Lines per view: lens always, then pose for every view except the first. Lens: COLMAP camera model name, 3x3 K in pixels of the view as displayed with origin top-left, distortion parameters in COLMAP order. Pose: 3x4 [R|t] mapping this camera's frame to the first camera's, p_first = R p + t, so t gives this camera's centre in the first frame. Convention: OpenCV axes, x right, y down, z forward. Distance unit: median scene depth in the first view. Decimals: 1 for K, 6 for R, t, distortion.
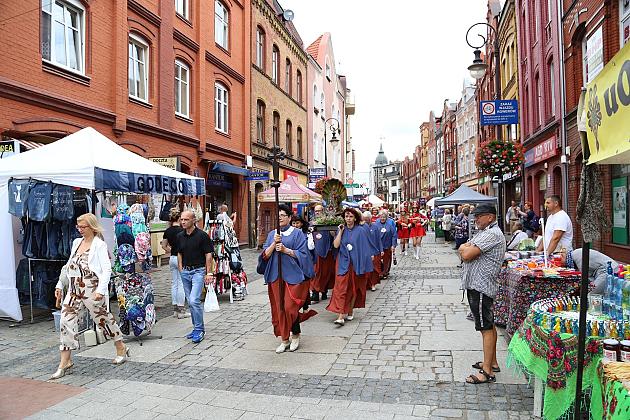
lens RADIAL K [[459.9, 0, 315.0], [0, 459.9, 210.0], [0, 0, 1]] dist [-0.045637, 0.003017]
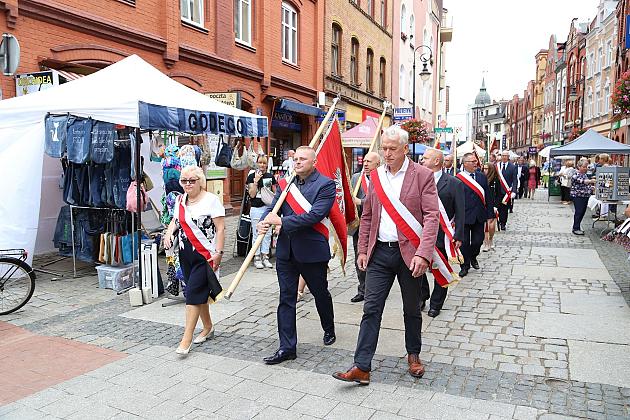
lens RADIAL K [[459.9, 0, 315.0], [0, 459.9, 210.0], [0, 0, 1]] dist [-0.045637, 0.003017]
pose [[0.984276, 0.035481, -0.173035, -0.002209], [-0.018252, 0.994804, 0.100163, 0.015023], [0.175690, -0.095430, 0.979809, 0.171901]]
